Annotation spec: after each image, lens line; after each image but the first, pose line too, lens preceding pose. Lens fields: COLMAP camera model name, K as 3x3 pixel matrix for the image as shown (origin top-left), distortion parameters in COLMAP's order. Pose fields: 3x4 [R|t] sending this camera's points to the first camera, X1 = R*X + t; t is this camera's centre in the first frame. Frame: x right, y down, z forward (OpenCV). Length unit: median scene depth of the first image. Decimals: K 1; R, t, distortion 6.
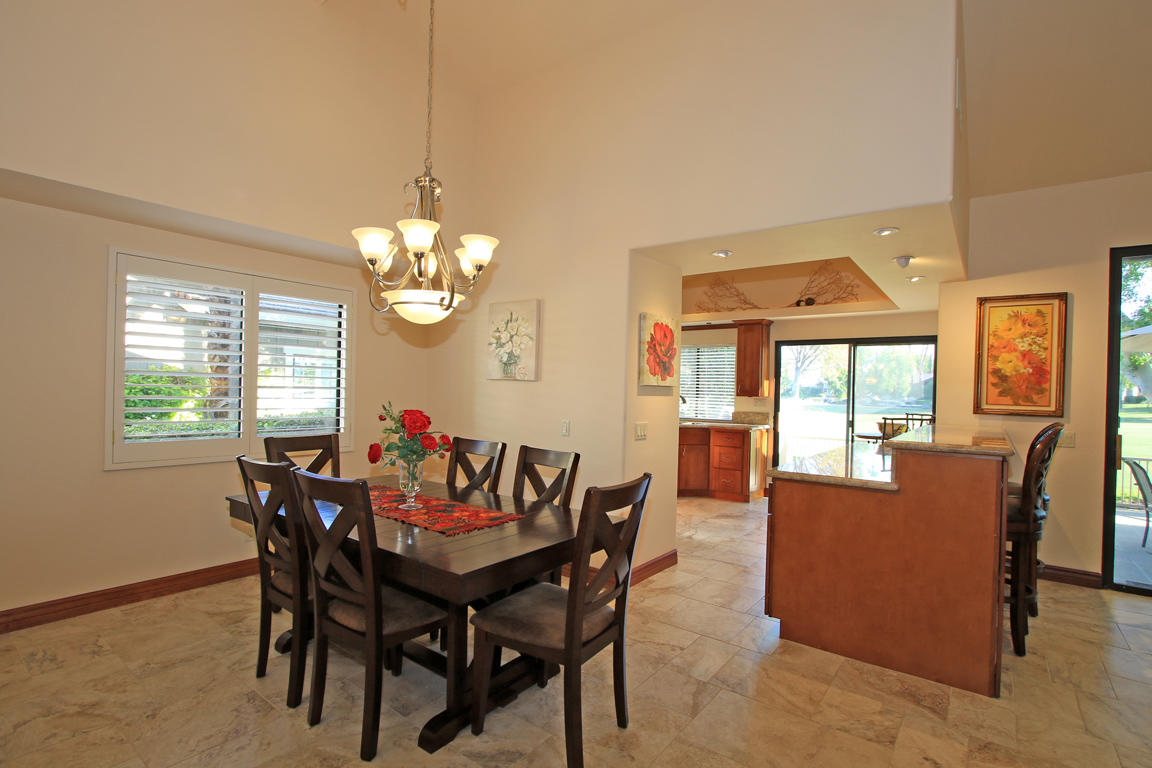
lens RADIAL K [[551.9, 0, 565.0], [0, 551.9, 391.8], [0, 0, 1]] dist [-0.020870, 0.004593]
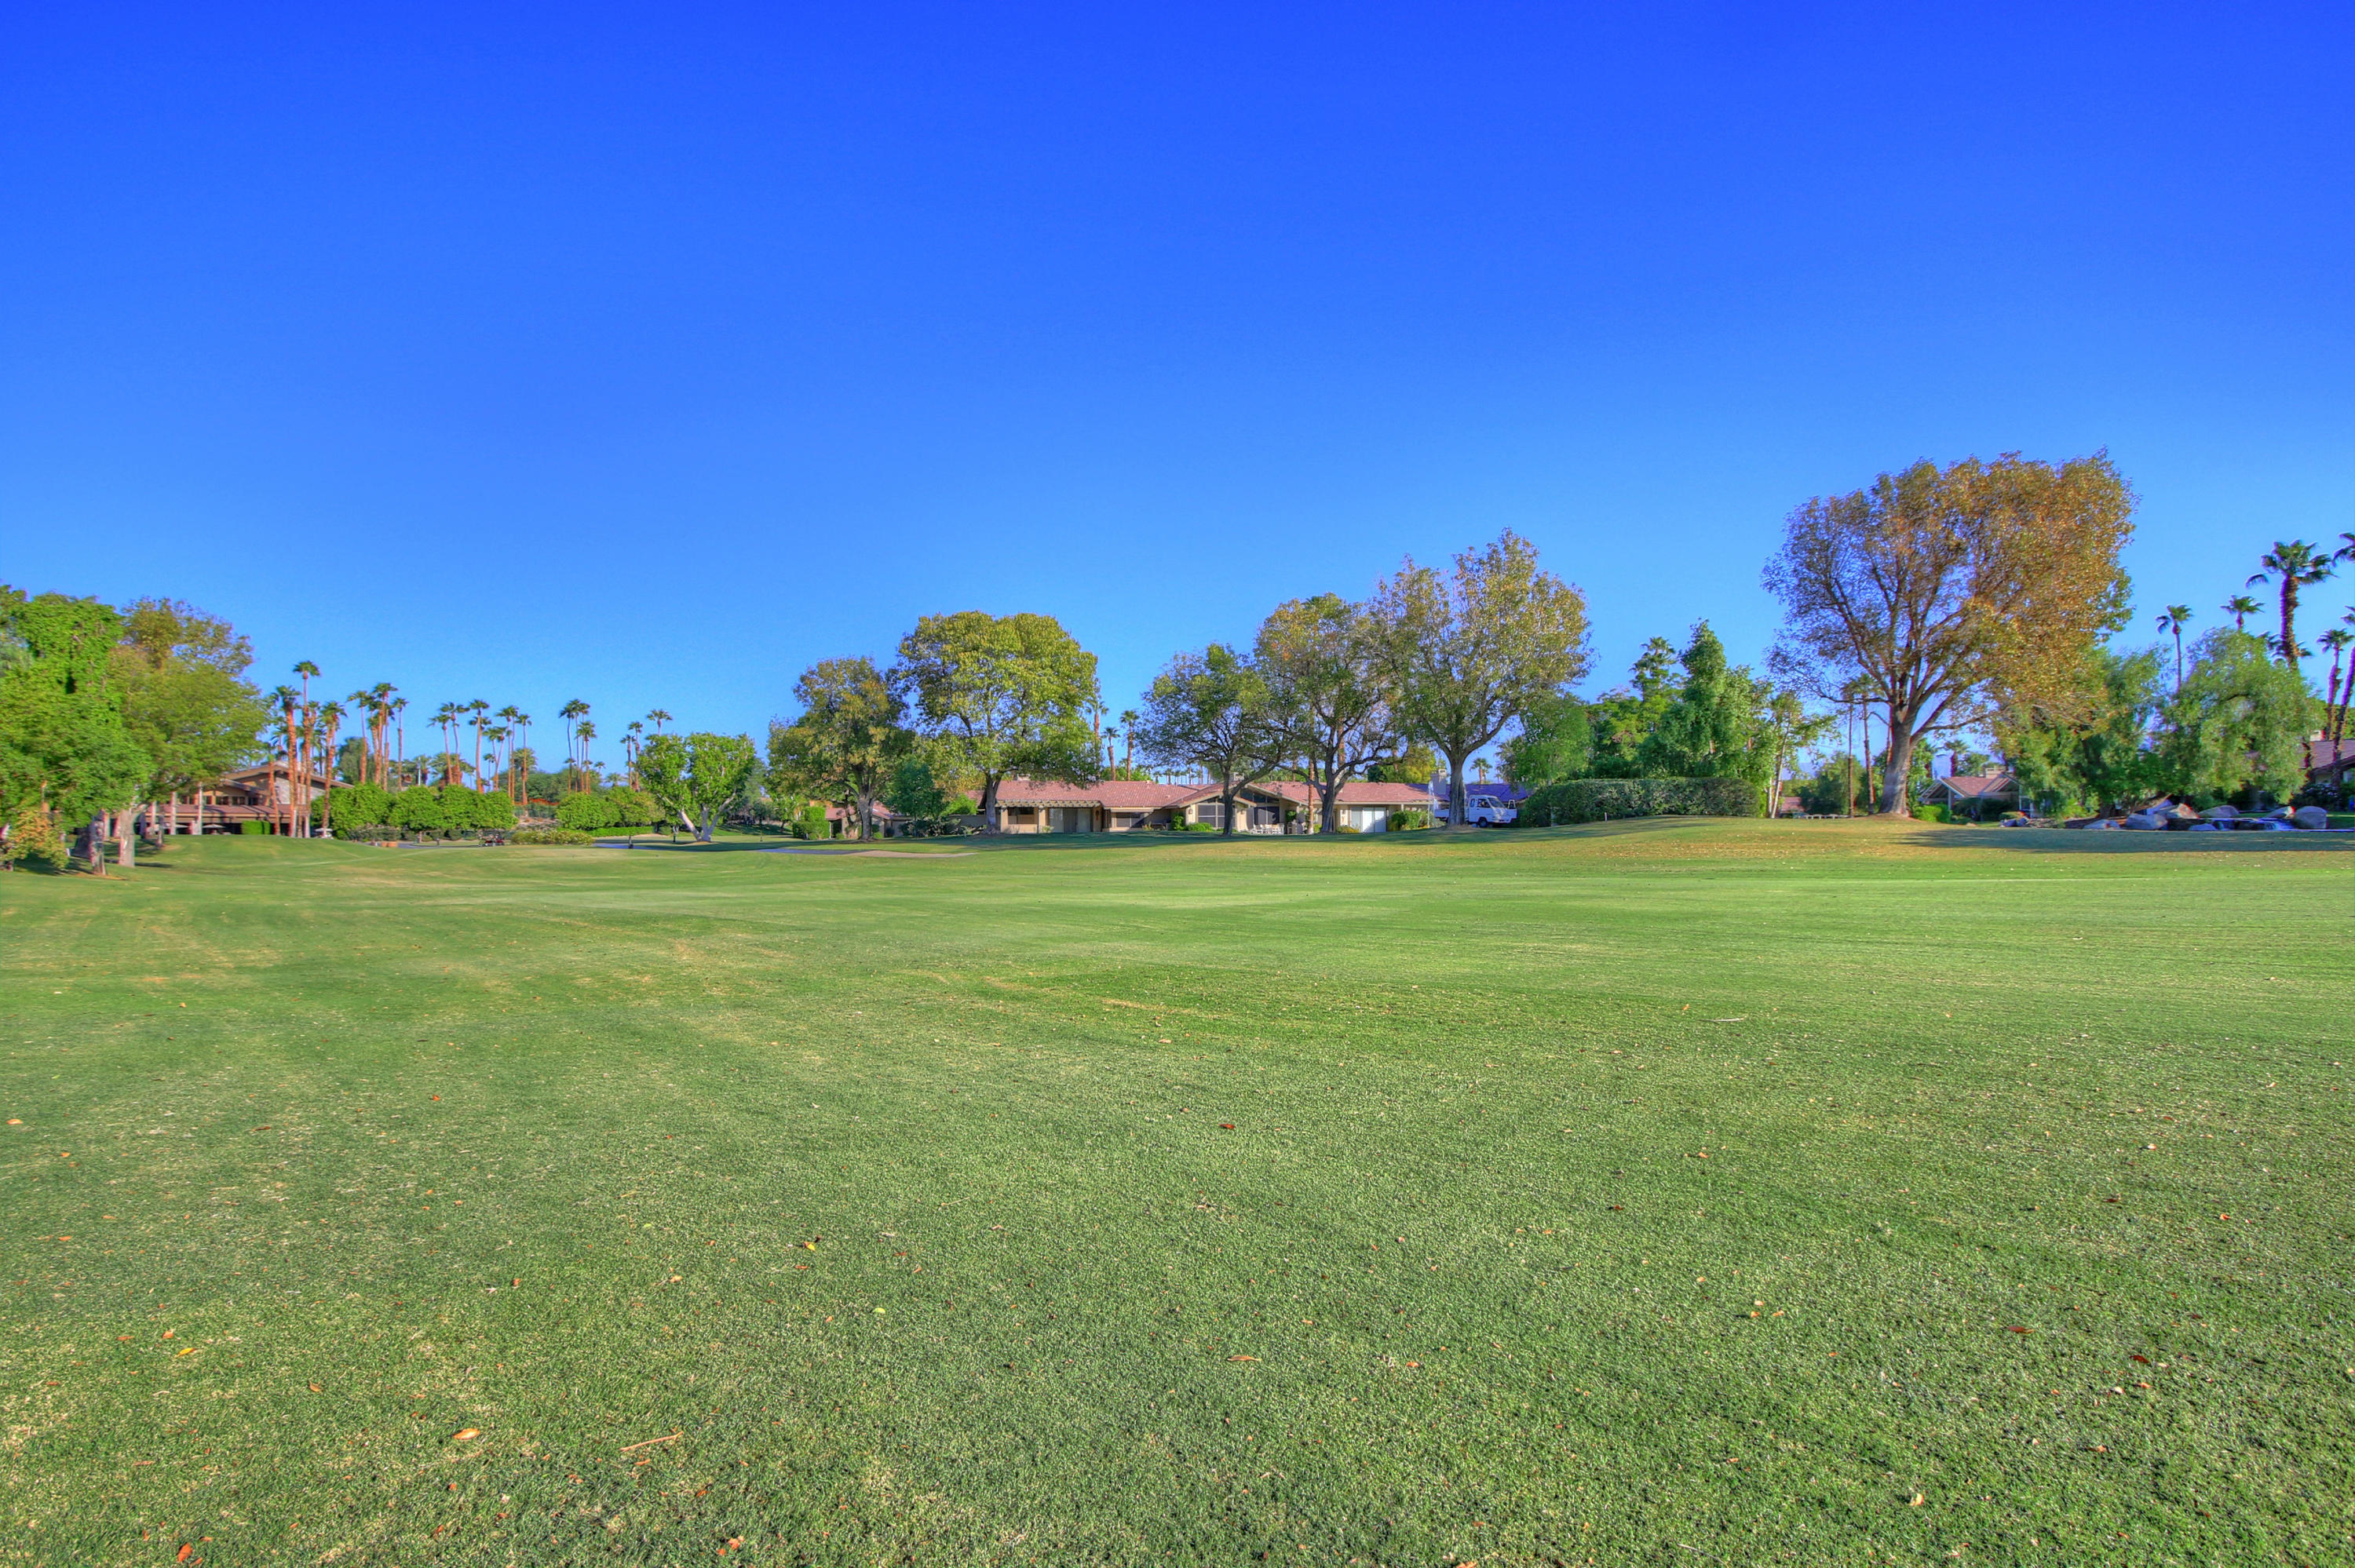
lens RADIAL K [[1100.7, 0, 1163.3], [0, 1100.7, 802.8], [0, 0, 1]] dist [-0.011455, 0.000504]
pose [[0.970390, -0.032780, -0.239310, 2.583486], [0.024476, 0.998994, -0.037588, 0.330455], [0.240302, 0.030618, 0.970215, 4.282545]]
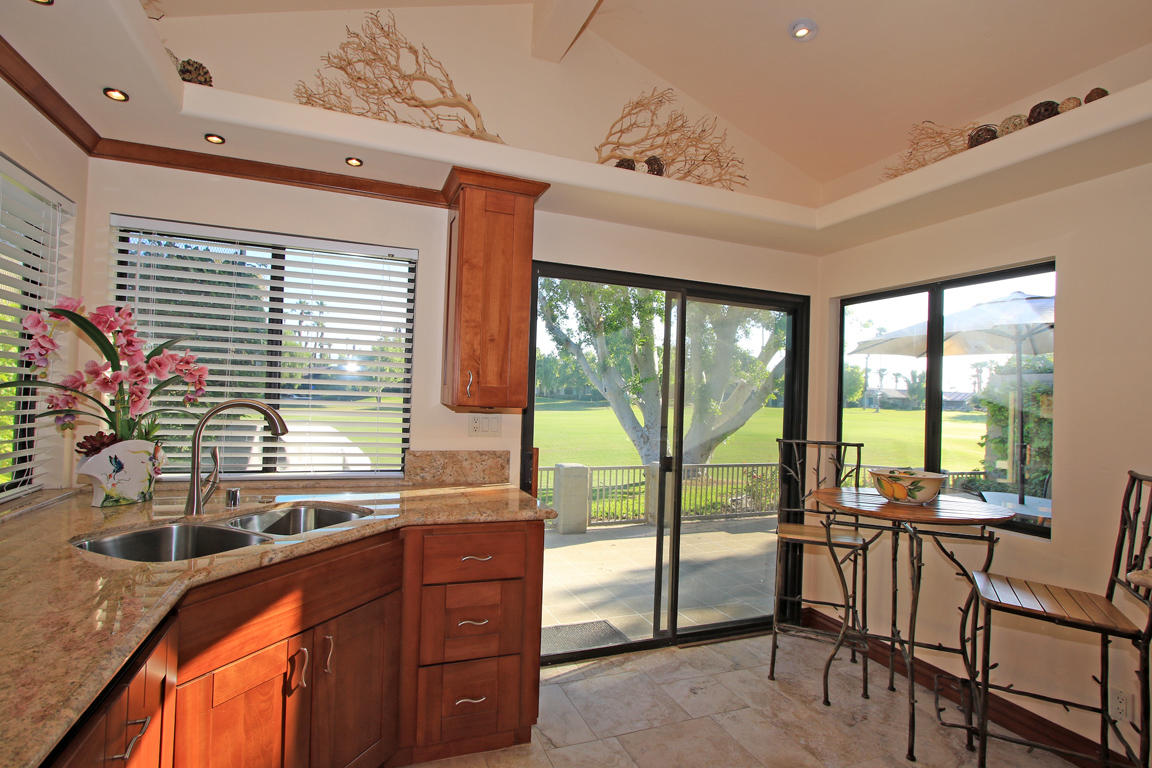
lens RADIAL K [[551.9, 0, 565.0], [0, 551.9, 391.8], [0, 0, 1]] dist [-0.020870, 0.004593]
pose [[0.511377, 0.005922, 0.859336, 0.114778], [-0.018534, 0.999820, 0.004140, -0.004894], [-0.859156, -0.018044, 0.511395, 1.334923]]
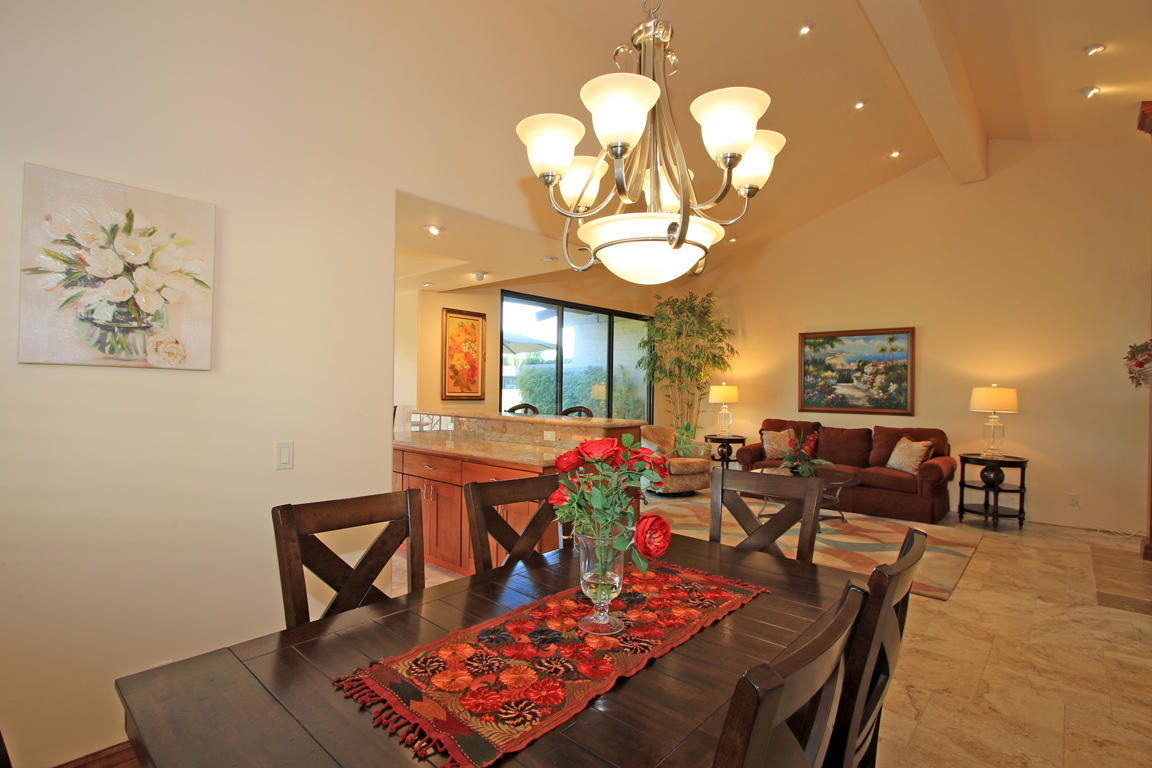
lens RADIAL K [[551.9, 0, 565.0], [0, 551.9, 391.8], [0, 0, 1]] dist [-0.020870, 0.004593]
pose [[0.084689, -0.026461, 0.996056, -0.511440], [-0.006948, 0.999607, 0.027147, -0.015943], [-0.996383, -0.009220, 0.084471, 0.635165]]
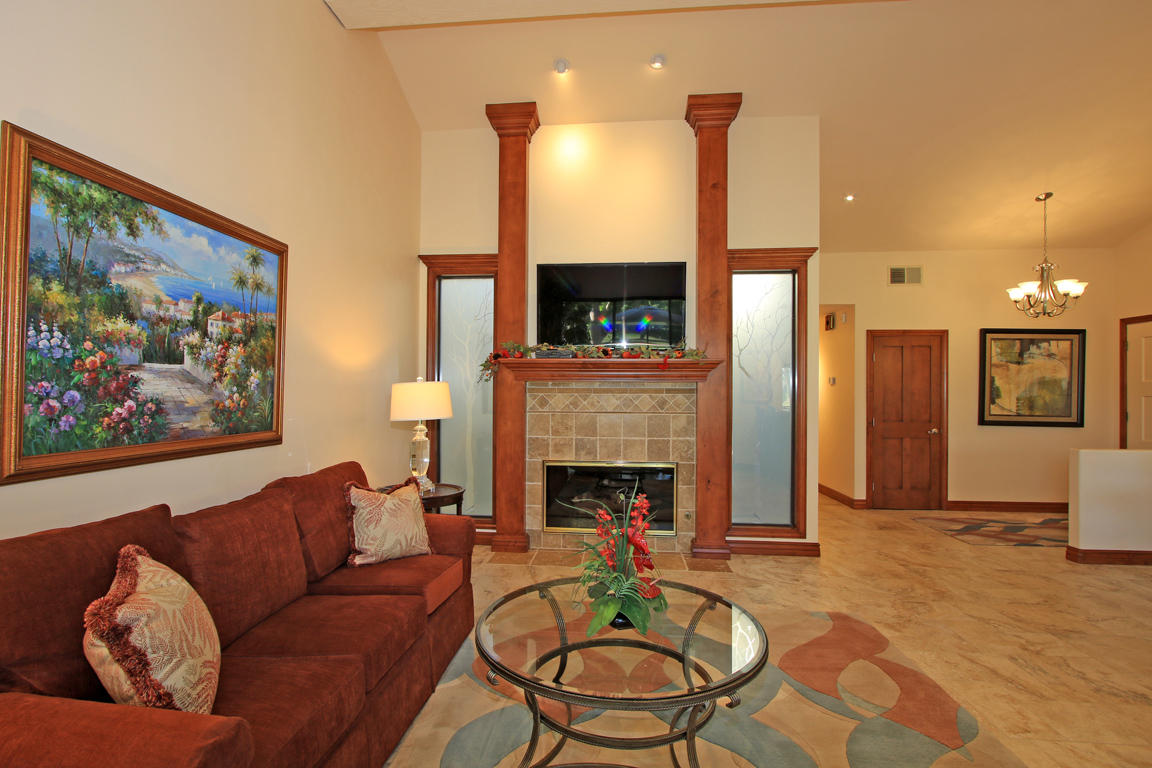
lens RADIAL K [[551.9, 0, 565.0], [0, 551.9, 391.8], [0, 0, 1]] dist [-0.020870, 0.004593]
pose [[-0.846588, -0.026938, -0.531567, 1.197832], [-0.026812, 0.999609, -0.007954, 0.018603], [0.531574, 0.007519, -0.846979, 0.561418]]
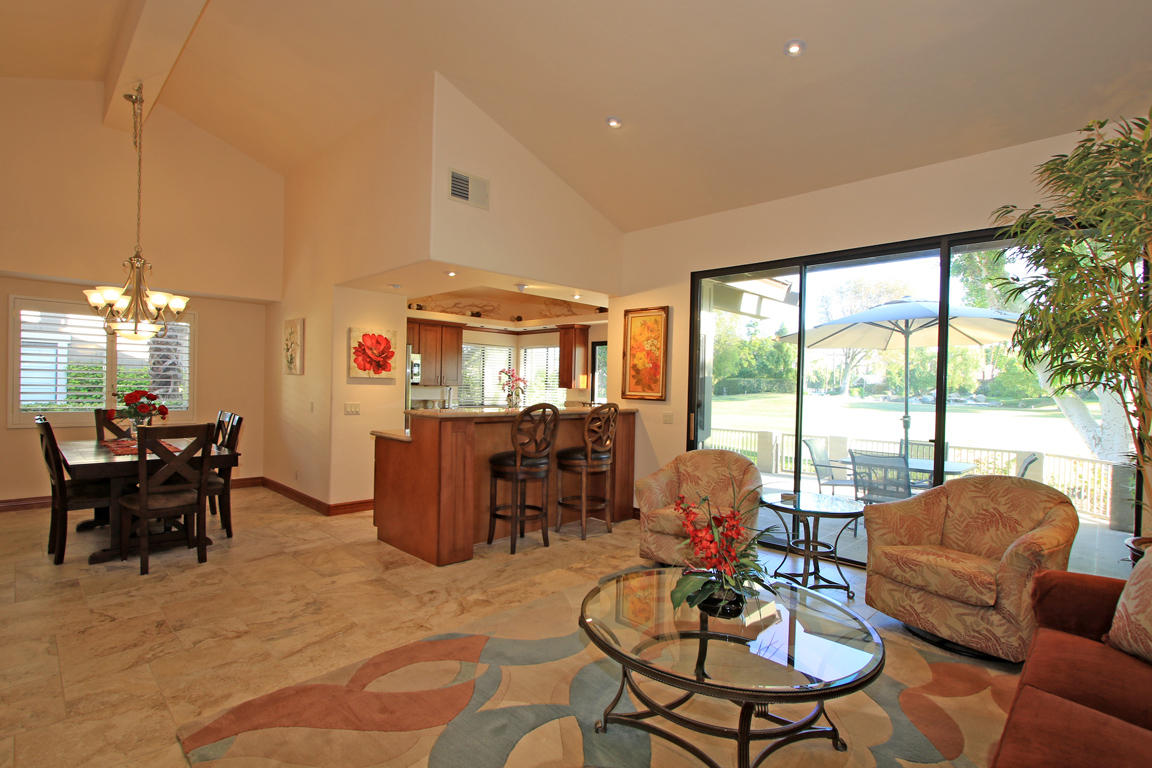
lens RADIAL K [[551.9, 0, 565.0], [0, 551.9, 391.8], [0, 0, 1]] dist [-0.020870, 0.004593]
pose [[0.992832, 0.000116, -0.119516, 0.801738], [0.000421, 0.999990, 0.004472, 0.018738], [0.119515, -0.004490, 0.992822, -0.345566]]
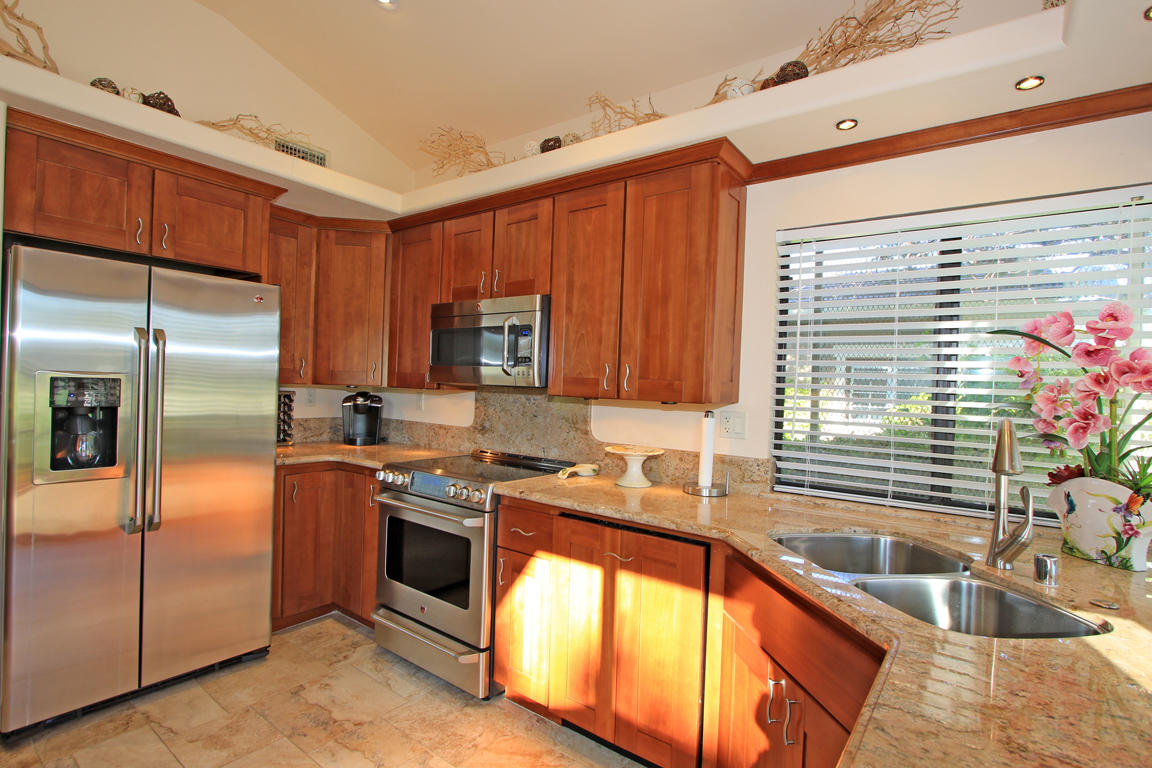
lens RADIAL K [[551.9, 0, 565.0], [0, 551.9, 391.8], [0, 0, 1]] dist [-0.020870, 0.004593]
pose [[0.020627, -0.007925, -0.999756, 0.662321], [-0.038207, 0.999232, -0.008709, 0.004285], [0.999057, 0.038377, 0.020308, 1.525594]]
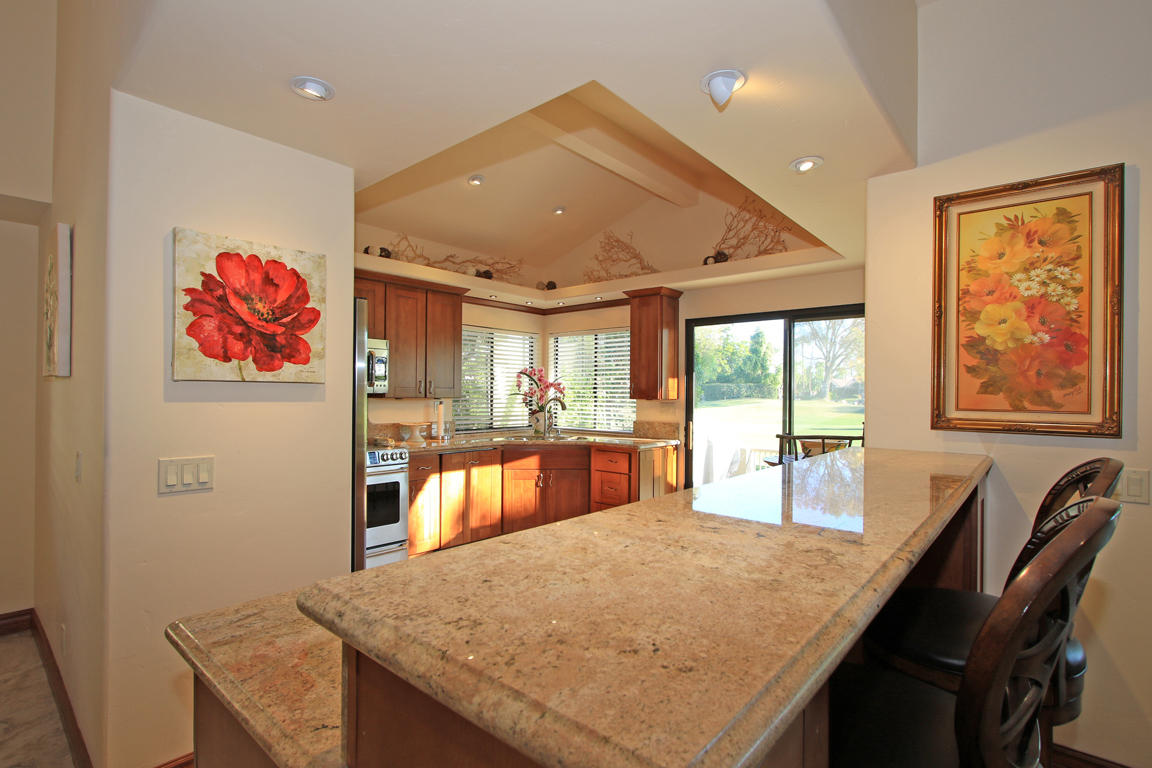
lens RADIAL K [[551.9, 0, 565.0], [0, 551.9, 391.8], [0, 0, 1]] dist [-0.020870, 0.004593]
pose [[0.998185, -0.014282, -0.058512, 0.459902], [0.013779, 0.999865, -0.008998, 0.006389], [0.058633, 0.008175, 0.998246, 0.498700]]
